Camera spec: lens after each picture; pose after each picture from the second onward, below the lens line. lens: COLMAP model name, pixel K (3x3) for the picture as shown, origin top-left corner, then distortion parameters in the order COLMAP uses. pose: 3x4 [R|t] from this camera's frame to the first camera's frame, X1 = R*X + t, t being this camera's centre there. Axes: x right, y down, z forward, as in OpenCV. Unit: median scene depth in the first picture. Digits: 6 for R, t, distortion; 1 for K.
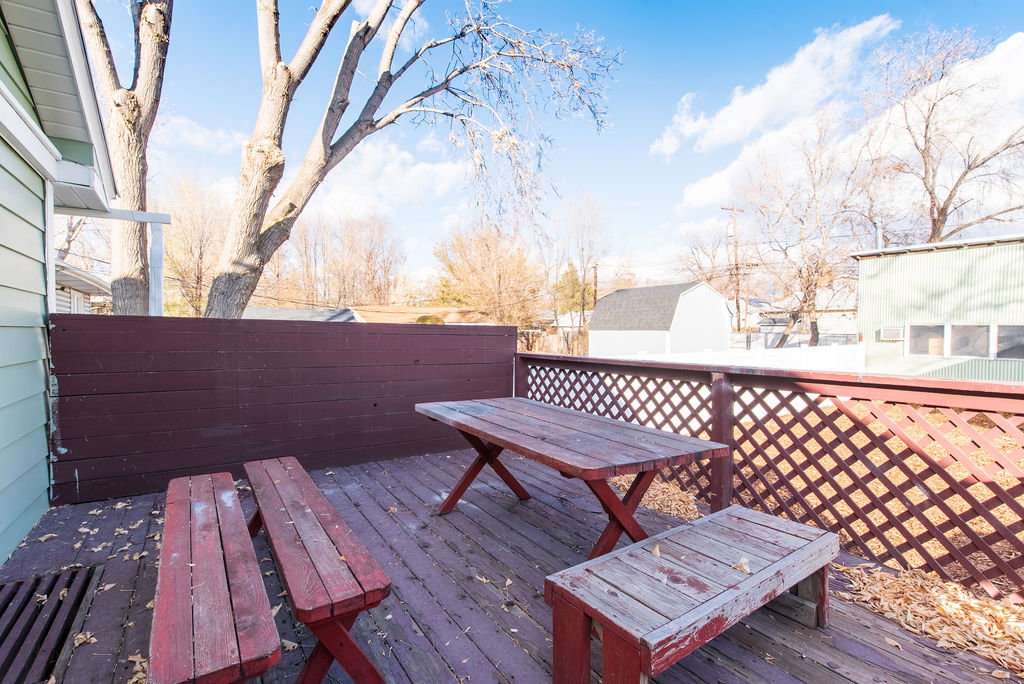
lens RADIAL K [[472.7, 0, 514.8], [0, 472.7, 340.8], [0, 0, 1]] dist [-0.003746, -0.000015]
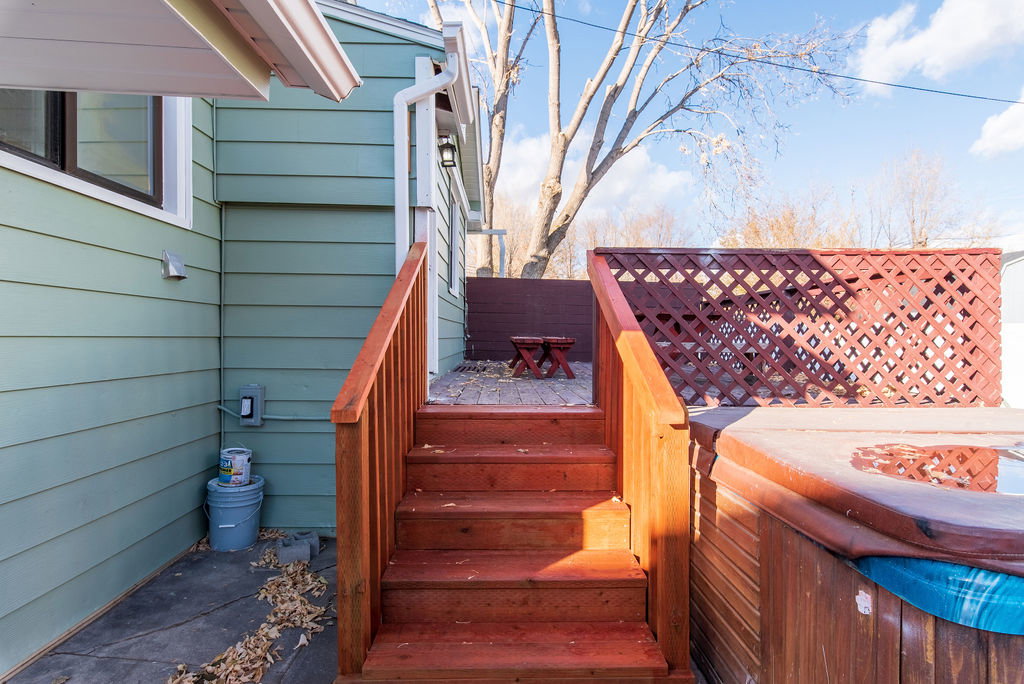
lens RADIAL K [[550.4, 0, 513.0], [0, 550.4, 343.8], [0, 0, 1]] dist [0.006987, 0.001120]
pose [[0.842810, 0.012021, -0.538077, 0.363550], [-0.021104, 0.999720, -0.010722, 0.158920], [0.537798, 0.020392, 0.842827, -0.622642]]
